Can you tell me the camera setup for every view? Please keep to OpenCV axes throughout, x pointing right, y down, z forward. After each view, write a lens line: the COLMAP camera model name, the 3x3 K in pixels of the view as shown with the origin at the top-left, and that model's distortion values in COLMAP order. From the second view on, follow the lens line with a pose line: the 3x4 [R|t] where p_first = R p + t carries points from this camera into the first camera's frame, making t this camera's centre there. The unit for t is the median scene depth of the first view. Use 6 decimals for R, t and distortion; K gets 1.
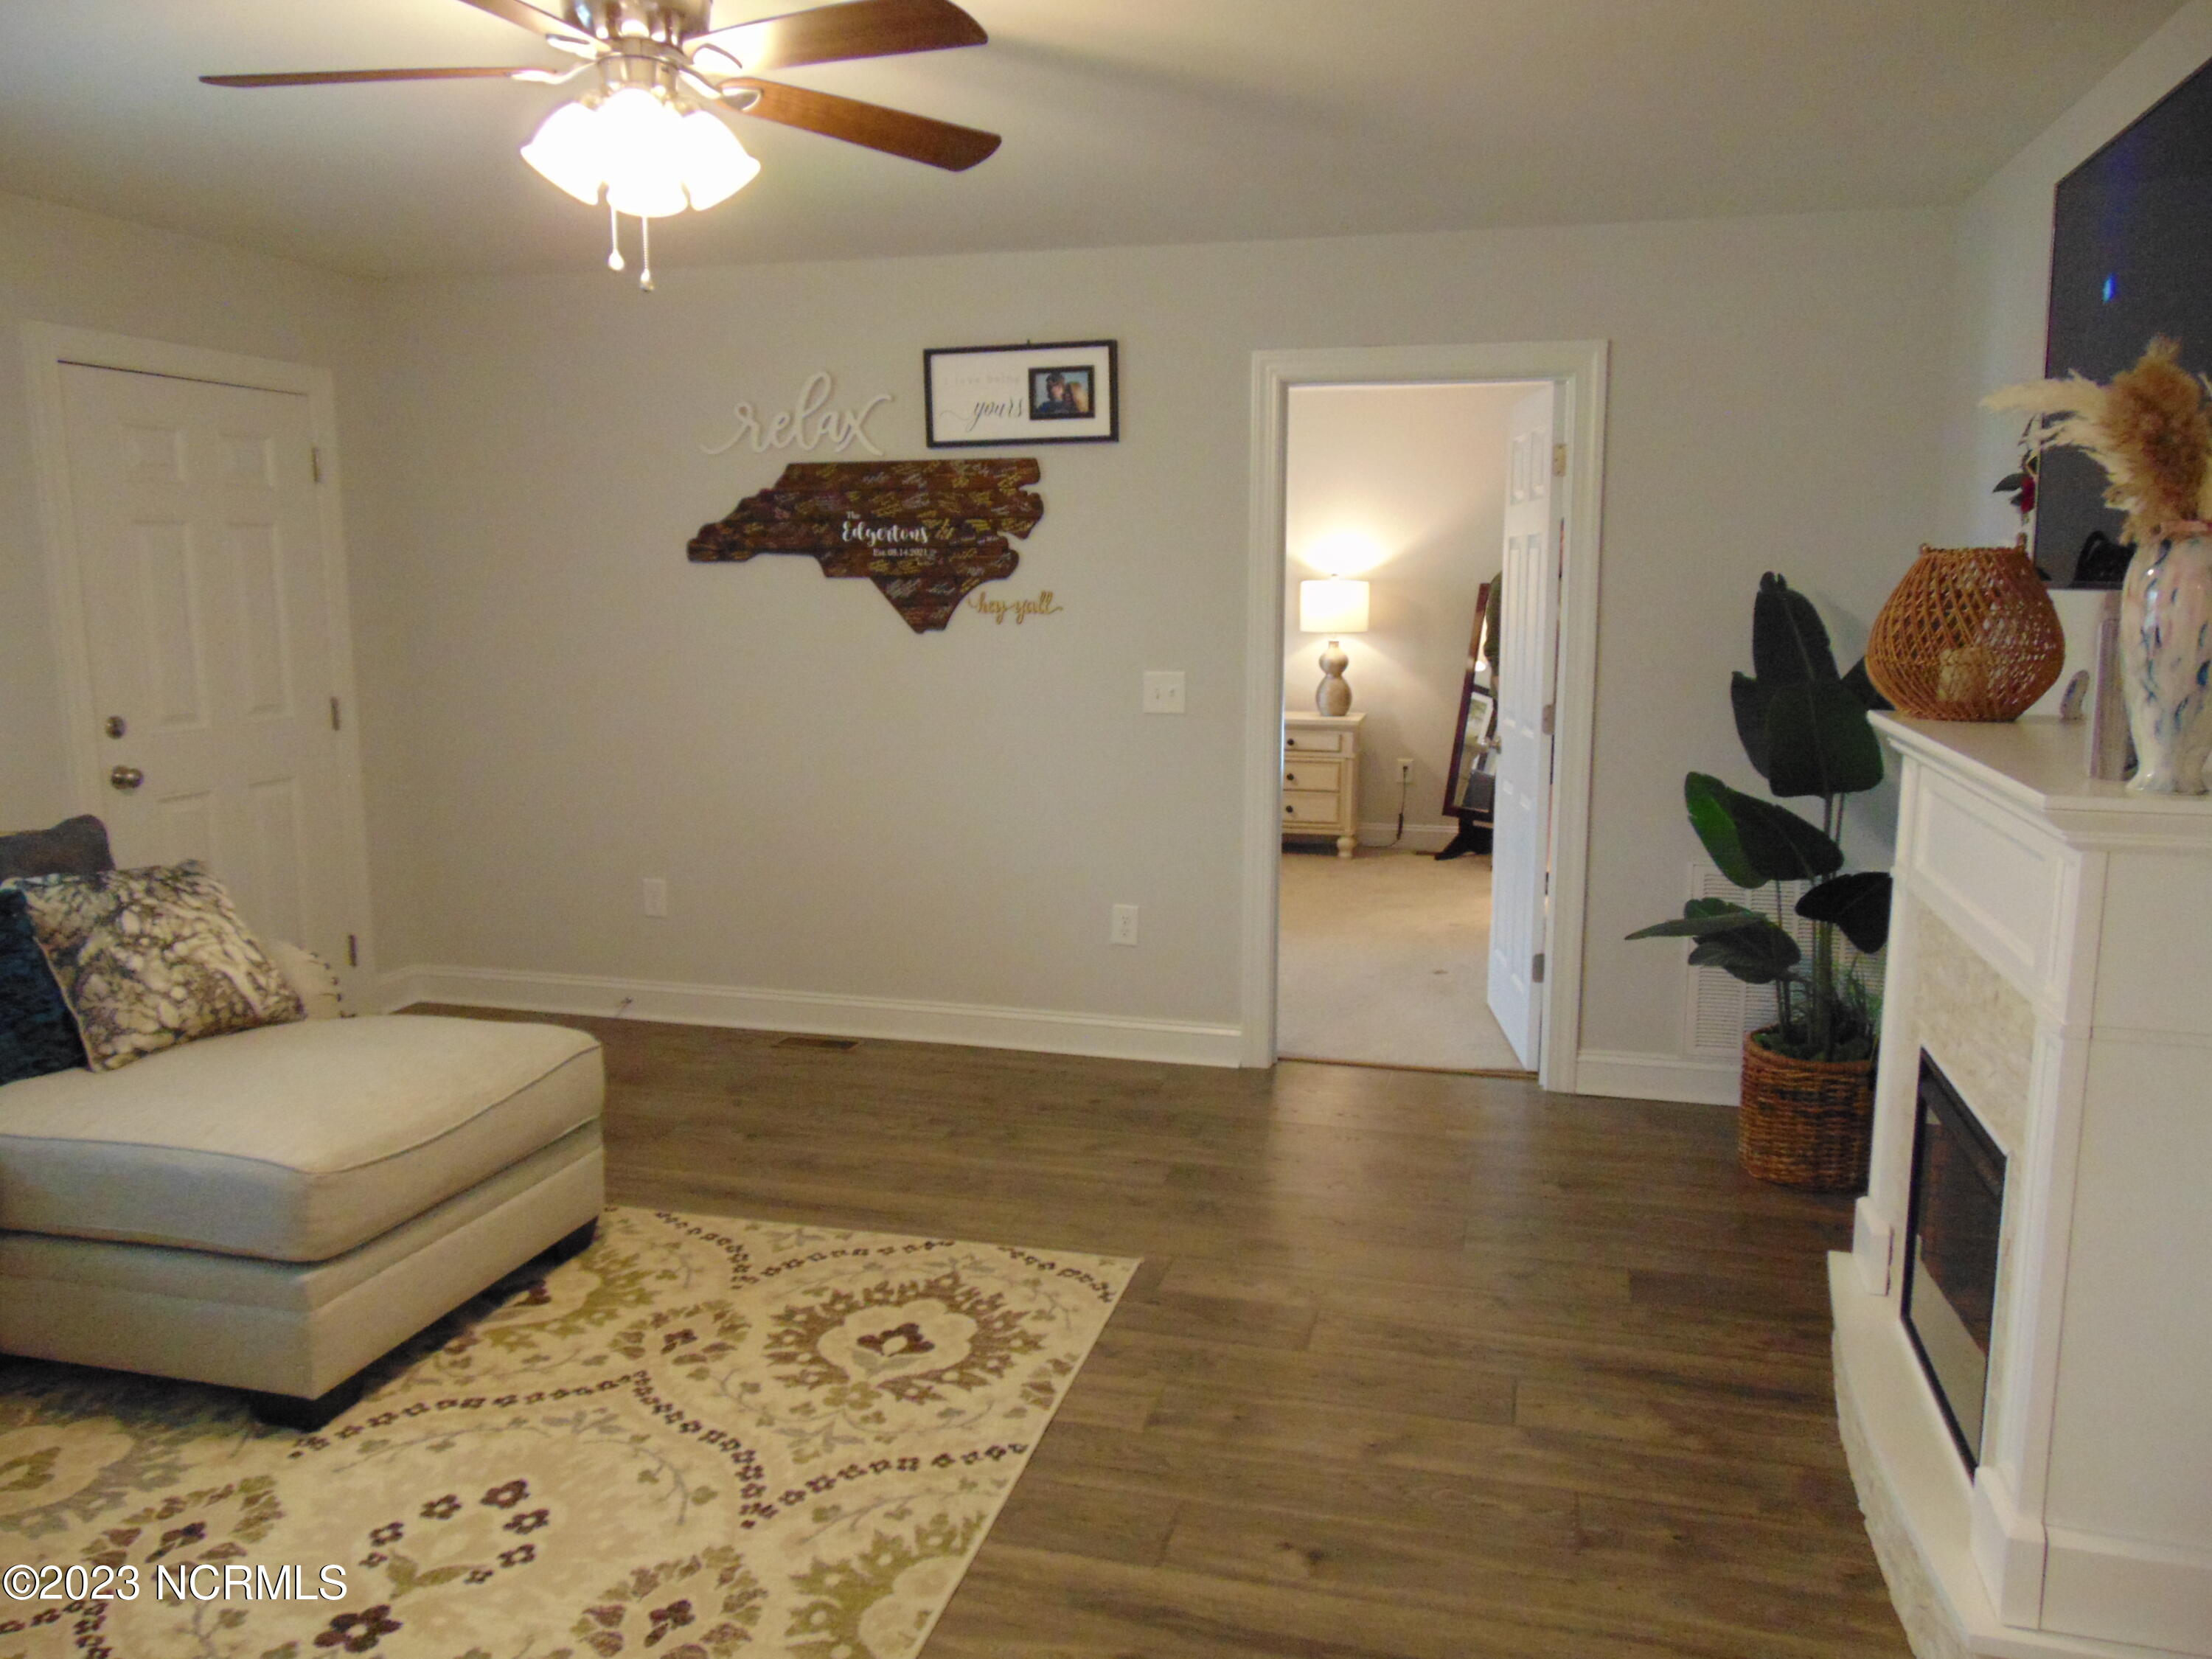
lens RADIAL K [[1668.6, 0, 1106.0], [0, 1668.6, 829.5], [0, 0, 1]] dist [0.007499, 0.002729]
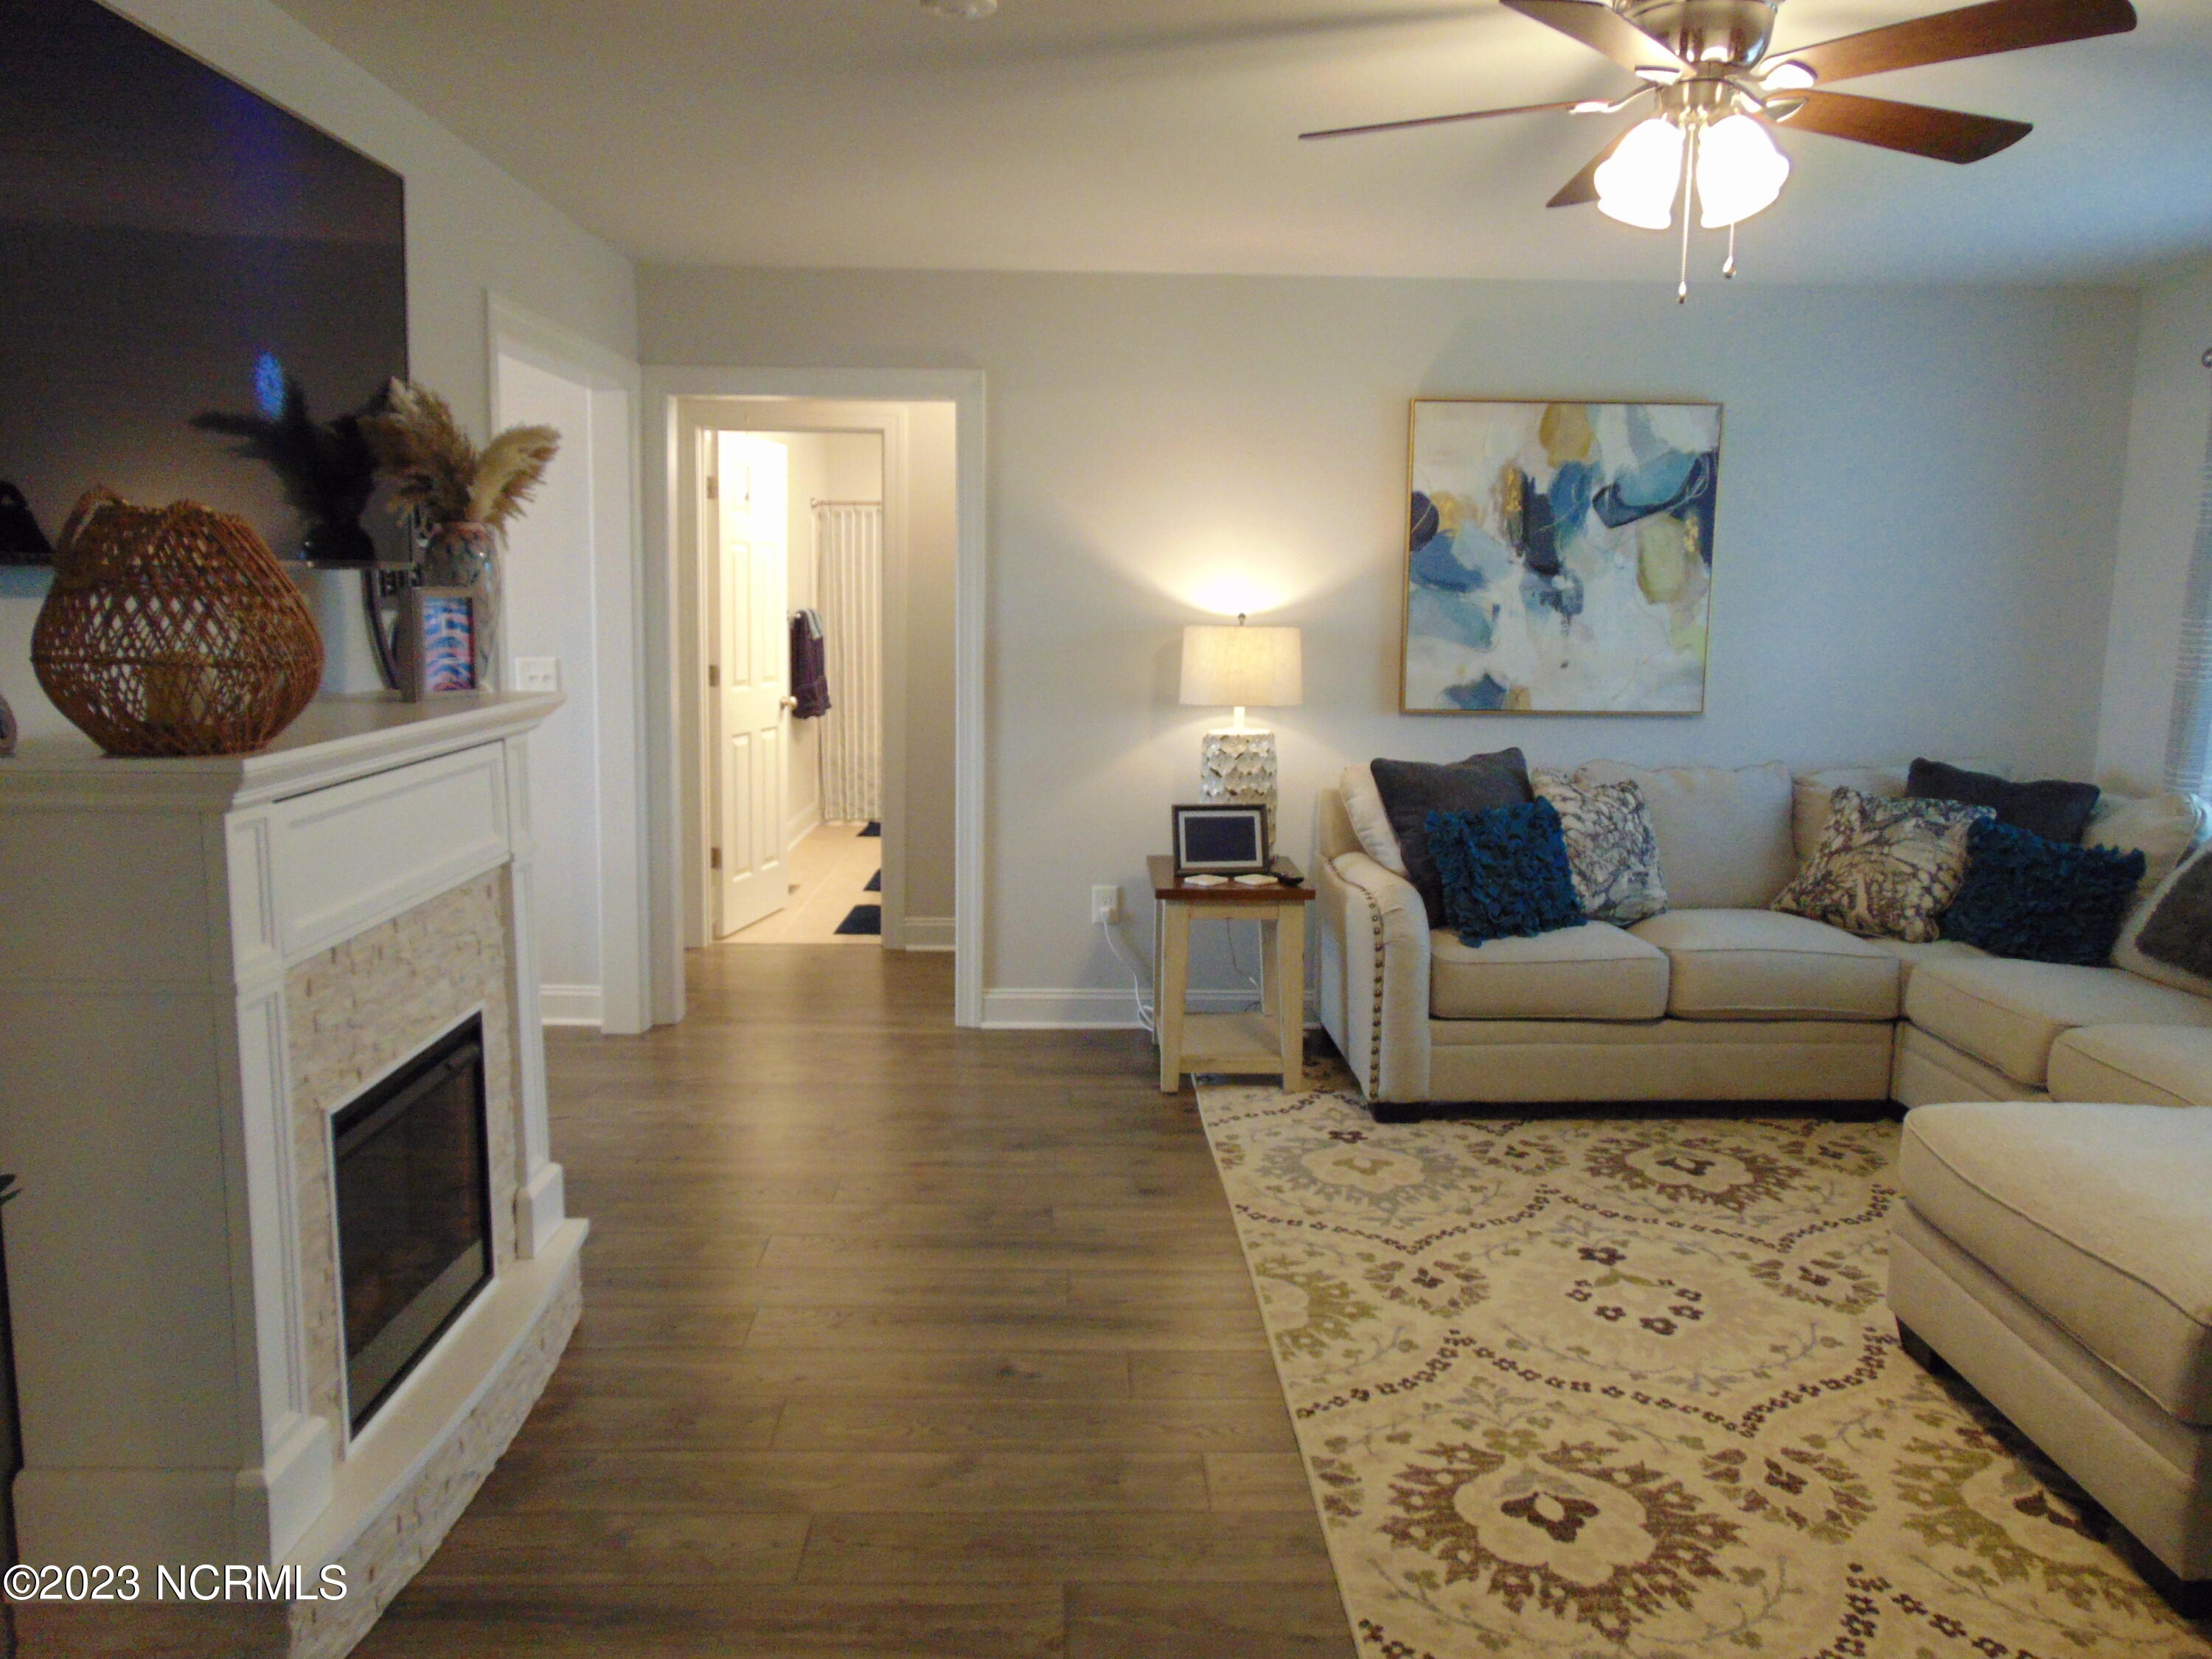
lens RADIAL K [[1668.6, 0, 1106.0], [0, 1668.6, 829.5], [0, 0, 1]] dist [0.007499, 0.002729]
pose [[-0.960530, 0.025892, -0.276970, 0.312767], [-0.059304, 0.953711, 0.294821, -0.247851], [0.271783, 0.299609, -0.914532, 1.649442]]
